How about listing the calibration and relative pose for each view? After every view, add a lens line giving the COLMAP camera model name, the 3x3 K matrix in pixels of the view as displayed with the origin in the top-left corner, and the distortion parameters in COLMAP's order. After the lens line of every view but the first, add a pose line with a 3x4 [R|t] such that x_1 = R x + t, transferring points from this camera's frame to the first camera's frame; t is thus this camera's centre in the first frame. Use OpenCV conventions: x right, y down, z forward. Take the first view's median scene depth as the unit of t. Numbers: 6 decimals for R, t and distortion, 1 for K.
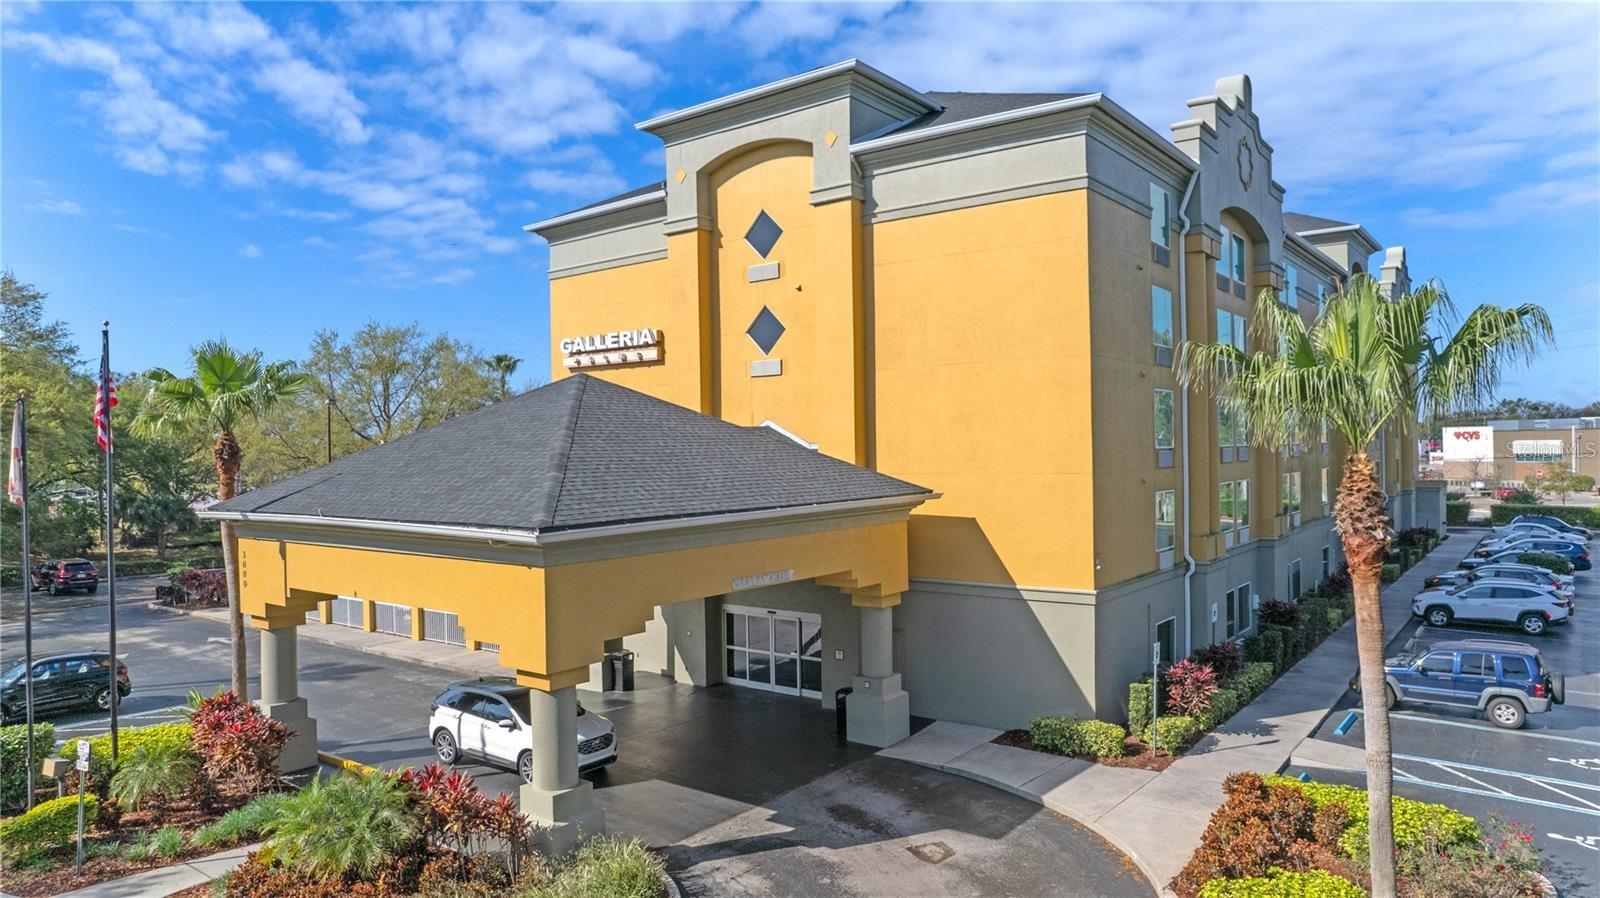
lens RADIAL K [[1026.0, 0, 800.0], [0, 1026.0, 449.0], [0, 0, 1]] dist [-0.082909, 0.076451]
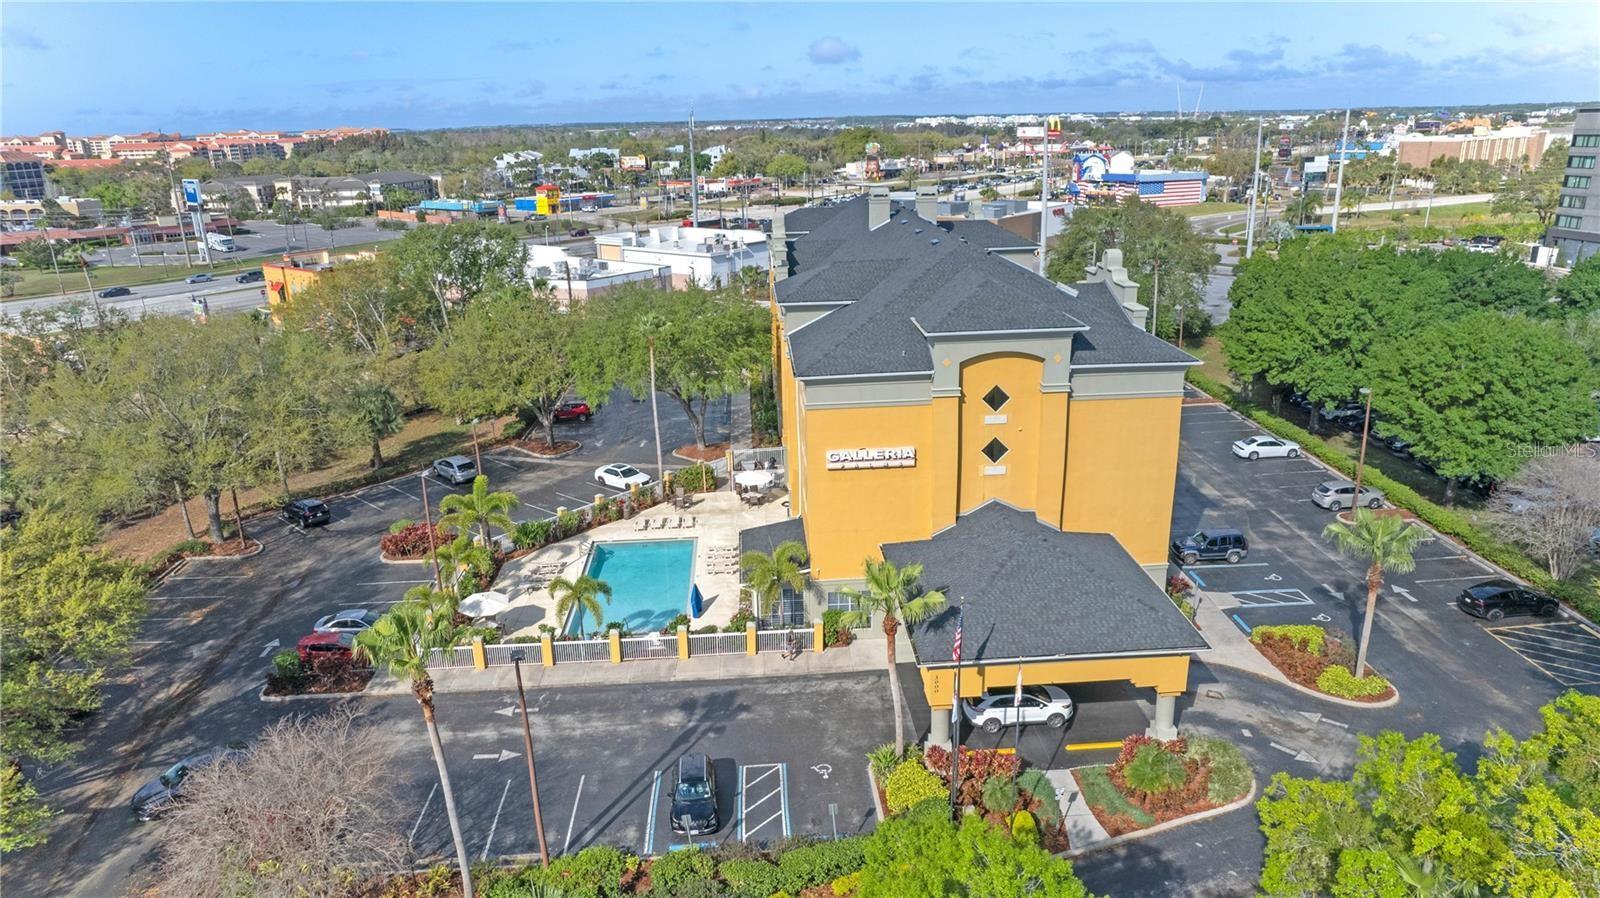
lens RADIAL K [[1026.0, 0, 800.0], [0, 1026.0, 449.0], [0, 0, 1]] dist [-0.082909, 0.076451]
pose [[0.762777, -0.201797, 0.614369, -1.336988], [0.014301, 0.955094, 0.295956, -0.626479], [-0.646504, -0.216962, 0.731410, -0.085964]]
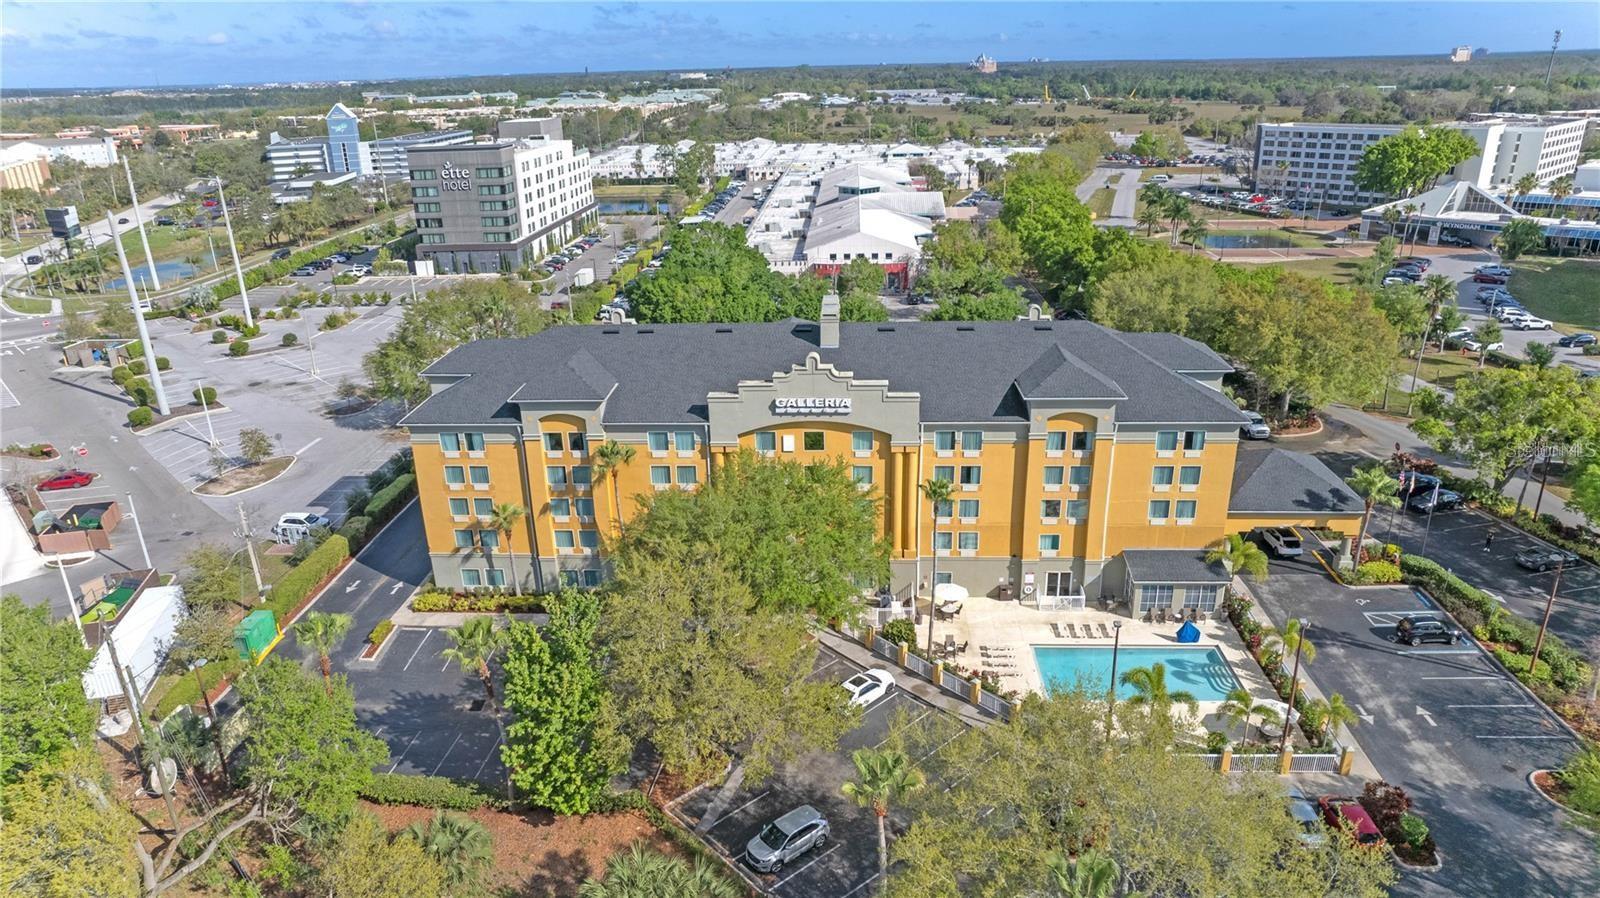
lens RADIAL K [[1026.0, 0, 800.0], [0, 1026.0, 449.0], [0, 0, 1]] dist [-0.082909, 0.076451]
pose [[-0.558135, -0.265961, 0.785971, -1.628526], [0.035708, 0.938662, 0.342986, -1.058711], [-0.828981, 0.219498, -0.514403, 3.294908]]
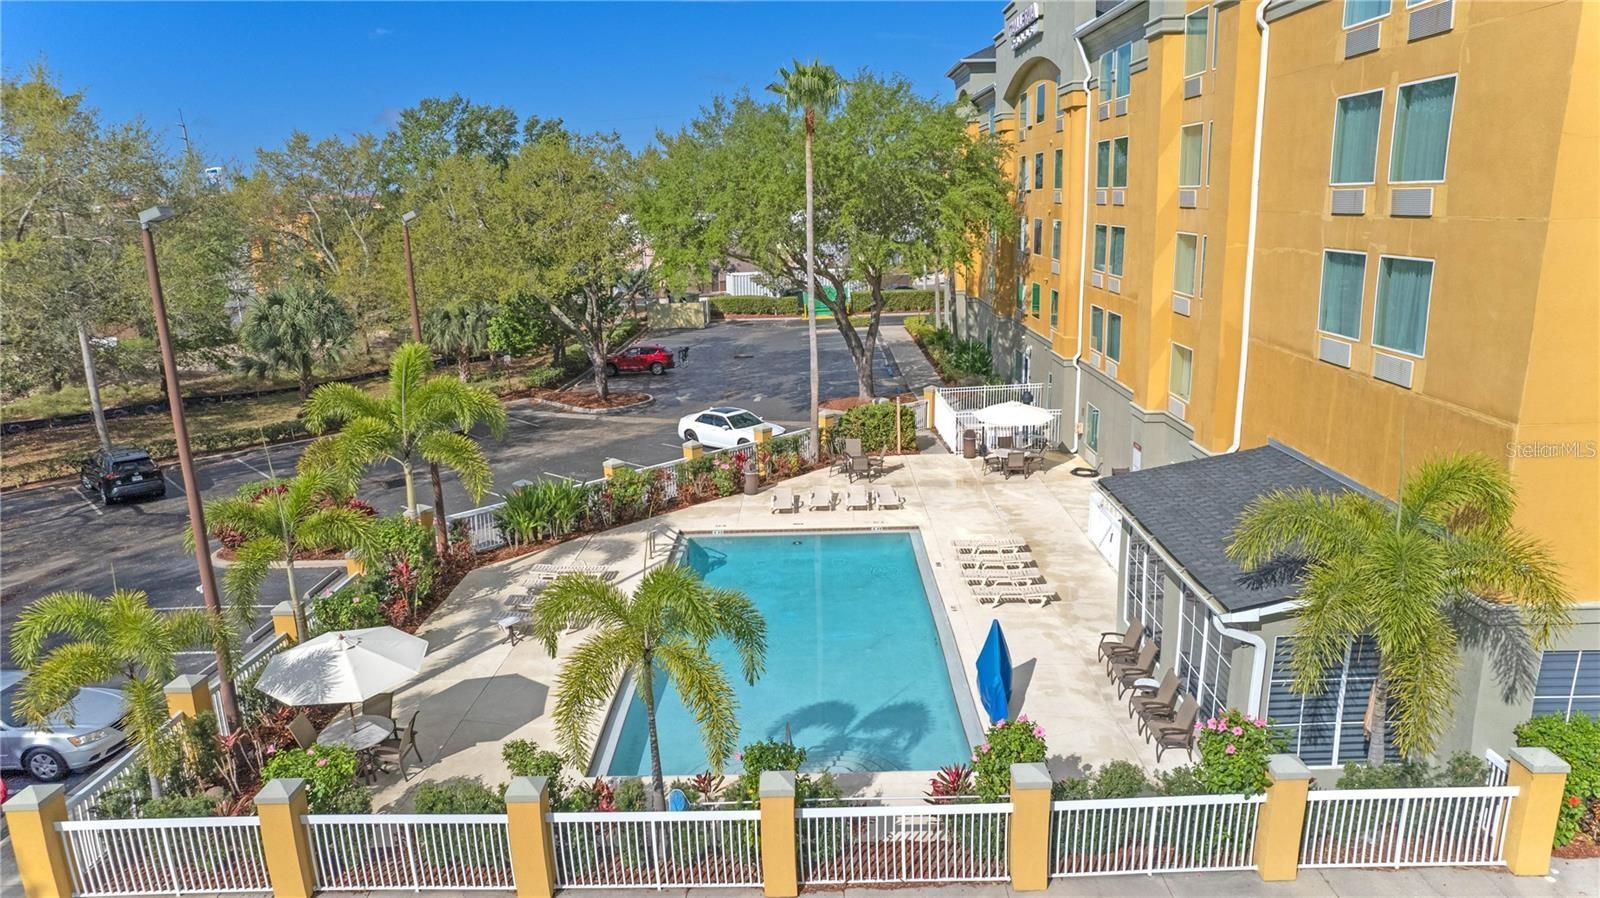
lens RADIAL K [[1026.0, 0, 800.0], [0, 1026.0, 449.0], [0, 0, 1]] dist [-0.082909, 0.076451]
pose [[0.802528, -0.146035, 0.578466, -0.808550], [0.014711, 0.974129, 0.225512, -0.069182], [-0.596434, -0.172470, 0.783914, 0.984099]]
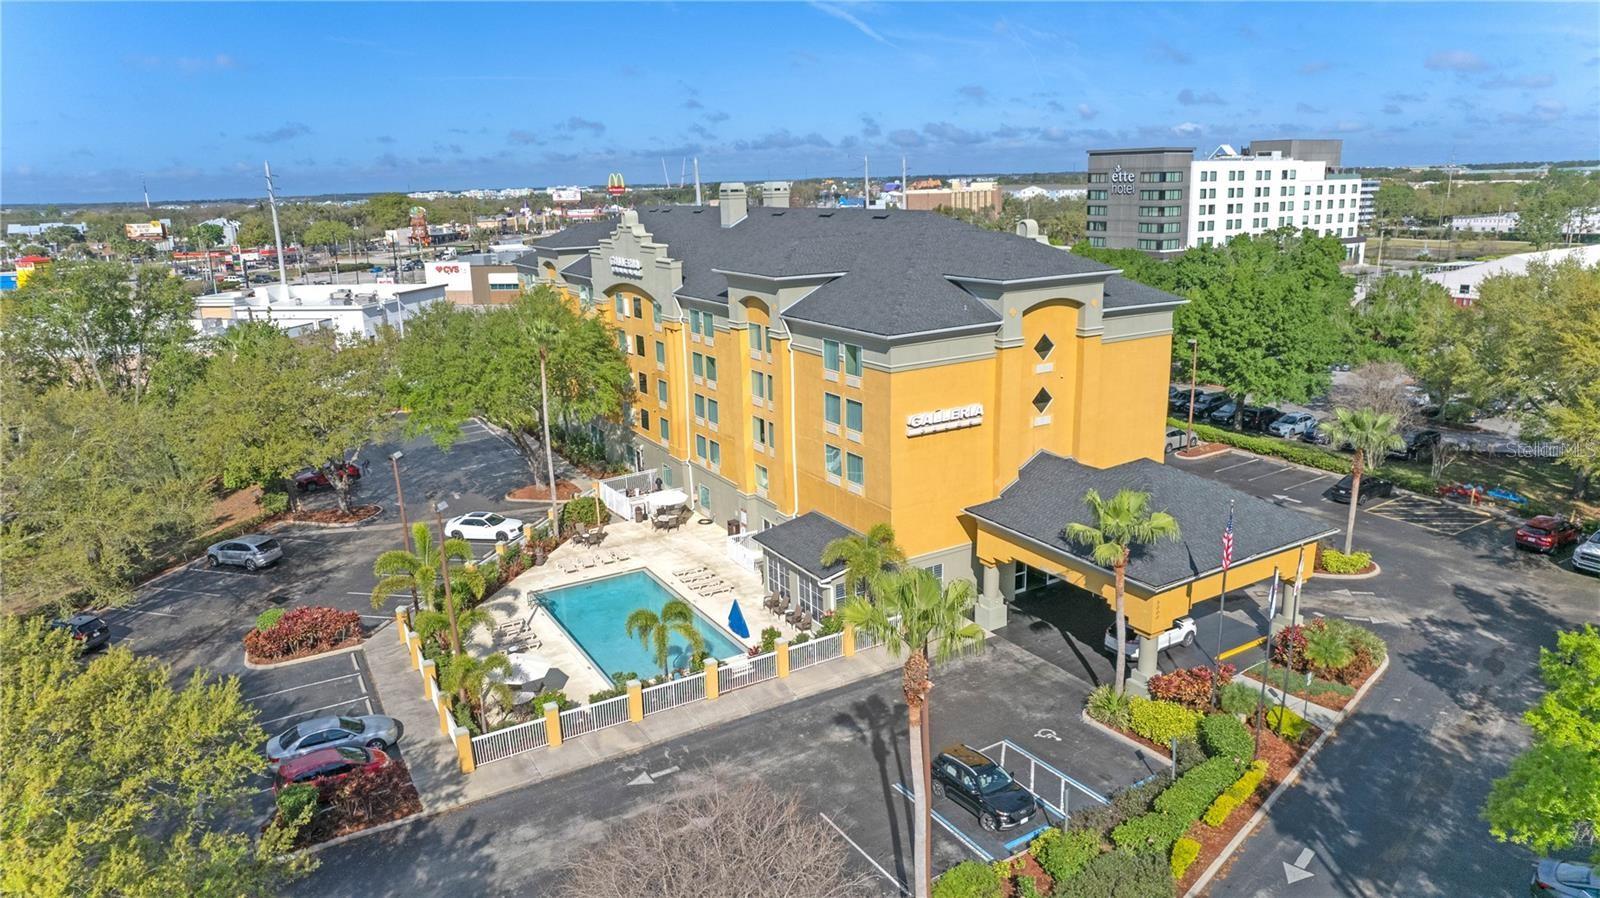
lens RADIAL K [[1026.0, 0, 800.0], [0, 1026.0, 449.0], [0, 0, 1]] dist [-0.082909, 0.076451]
pose [[0.377941, -0.229508, 0.896932, -1.756909], [0.024518, 0.970928, 0.238111, -0.452283], [-0.925505, -0.068001, 0.372580, 0.688823]]
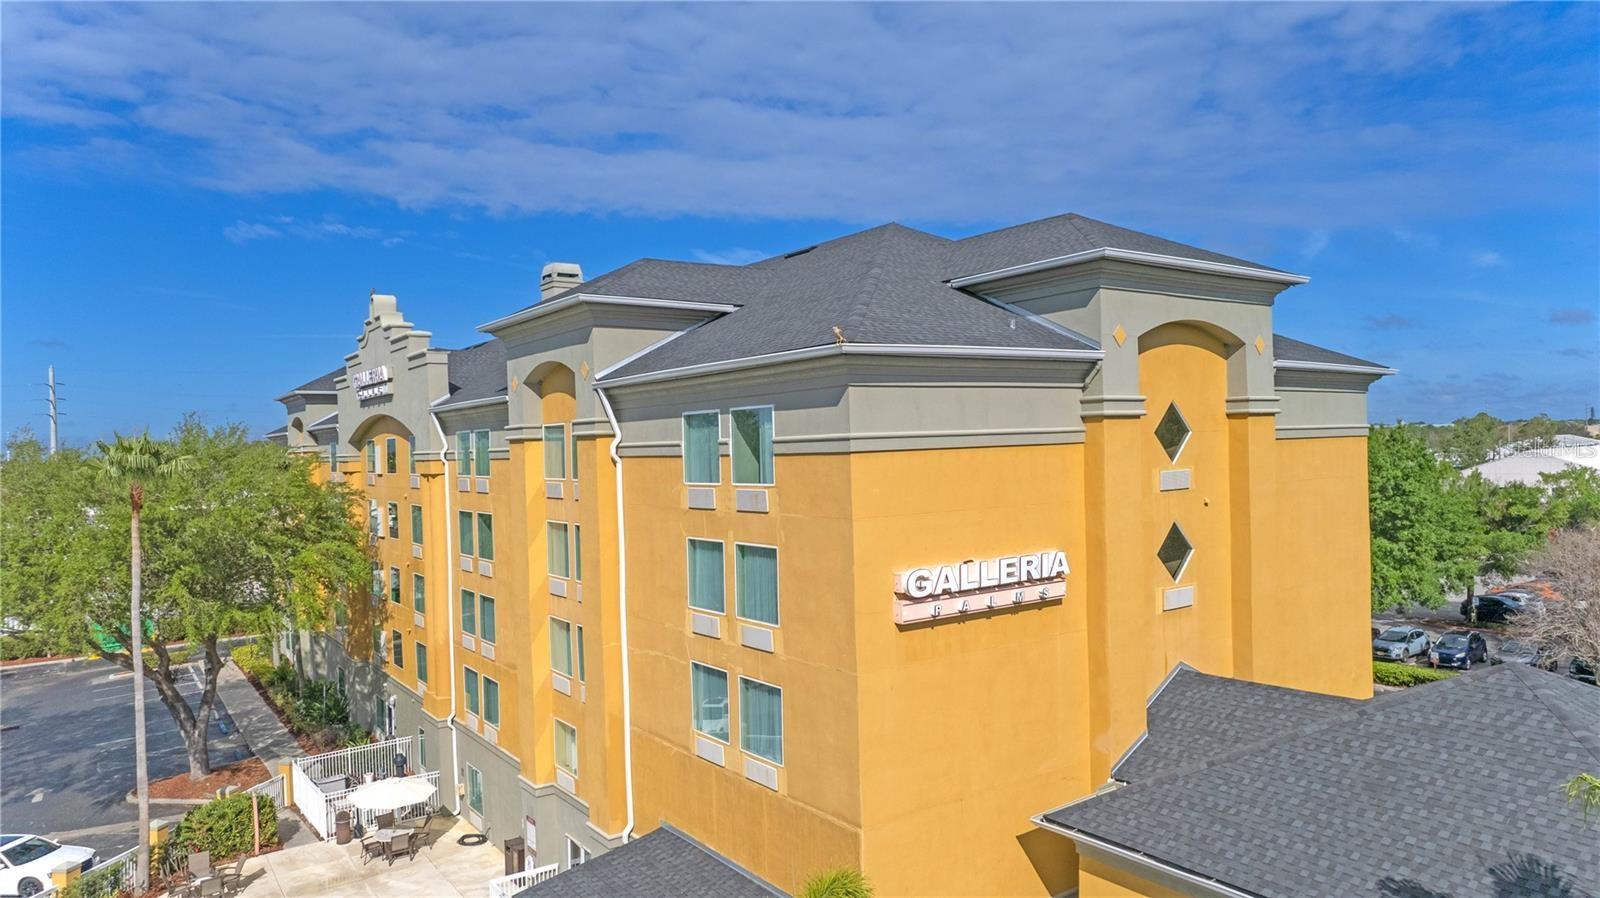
lens RADIAL K [[1026.0, 0, 800.0], [0, 1026.0, 449.0], [0, 0, 1]] dist [-0.082909, 0.076451]
pose [[0.290977, 0.005842, 0.956712, -0.854252], [0.027717, 0.999510, -0.014533, -0.184873], [-0.956328, 0.030746, 0.290673, 1.005683]]
